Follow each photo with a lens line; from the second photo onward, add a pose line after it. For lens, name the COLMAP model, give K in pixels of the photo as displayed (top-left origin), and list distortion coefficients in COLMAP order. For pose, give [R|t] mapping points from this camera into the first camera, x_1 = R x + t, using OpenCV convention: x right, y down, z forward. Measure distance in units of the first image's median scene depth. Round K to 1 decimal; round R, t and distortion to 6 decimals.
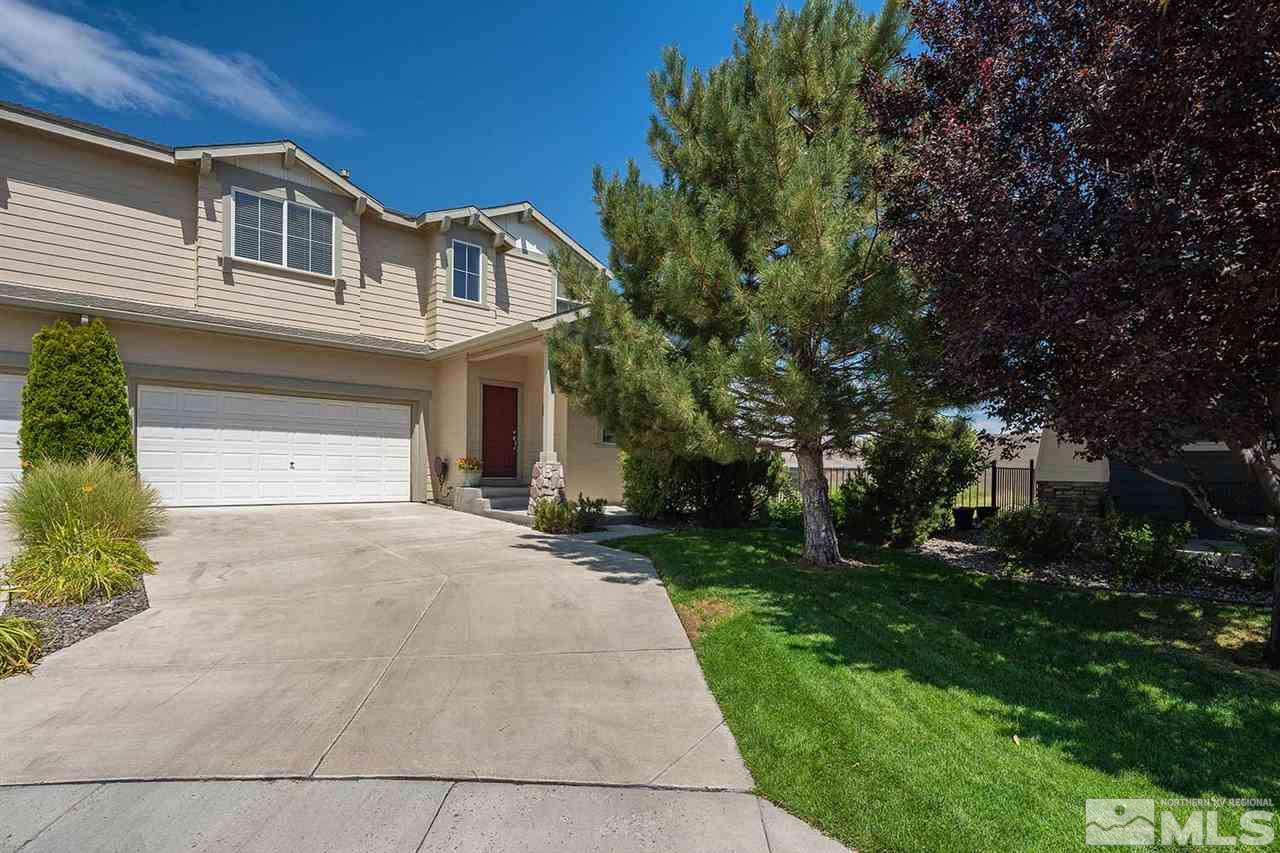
lens RADIAL K [[606.1, 0, 639.3], [0, 606.1, 468.2], [0, 0, 1]] dist [0.000417, -0.000388]
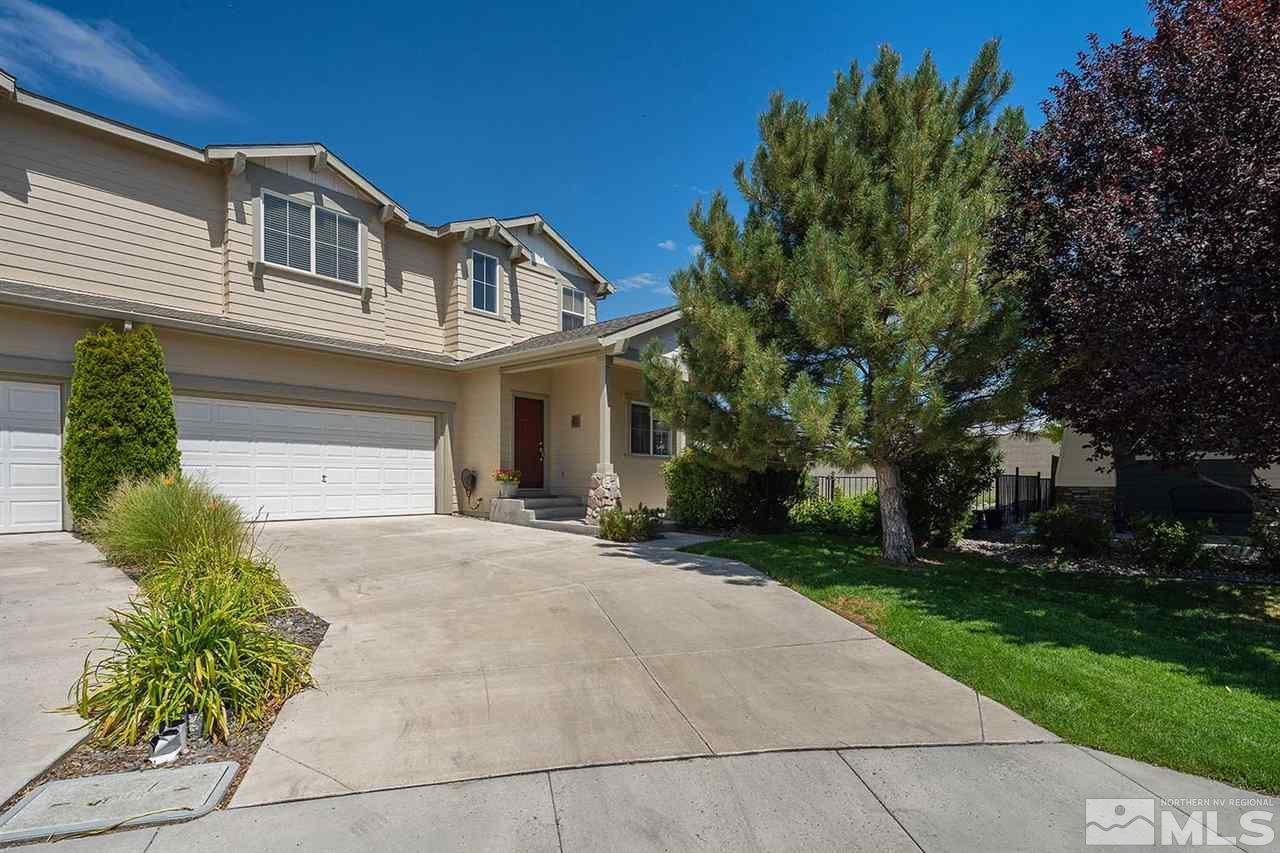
lens RADIAL K [[604.5, 0, 640.9], [0, 604.5, 478.4], [0, 0, 1]] dist [0.001083, -0.000773]
pose [[0.991047, -0.009745, 0.133154, -0.250839], [0.009239, 0.999948, 0.004418, -0.005867], [-0.133190, -0.003148, 0.991085, -0.034092]]
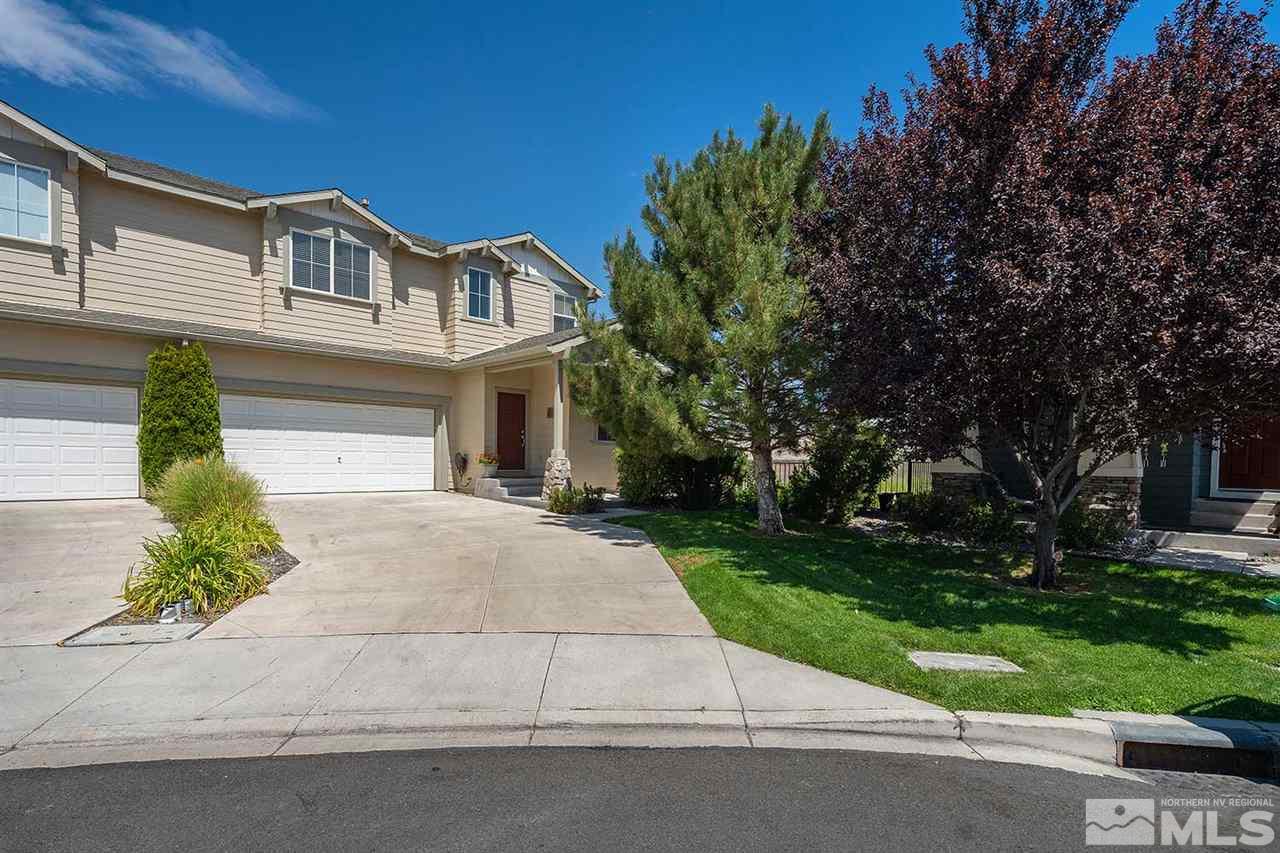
lens RADIAL K [[600.0, 0, 638.3], [0, 600.0, 464.5], [0, 0, 1]] dist [0.002494, 0.000719]
pose [[0.999173, -0.001042, 0.040649, -0.039786], [0.000715, 0.999967, 0.008059, -0.006484], [-0.040656, -0.008023, 0.999141, -0.262244]]
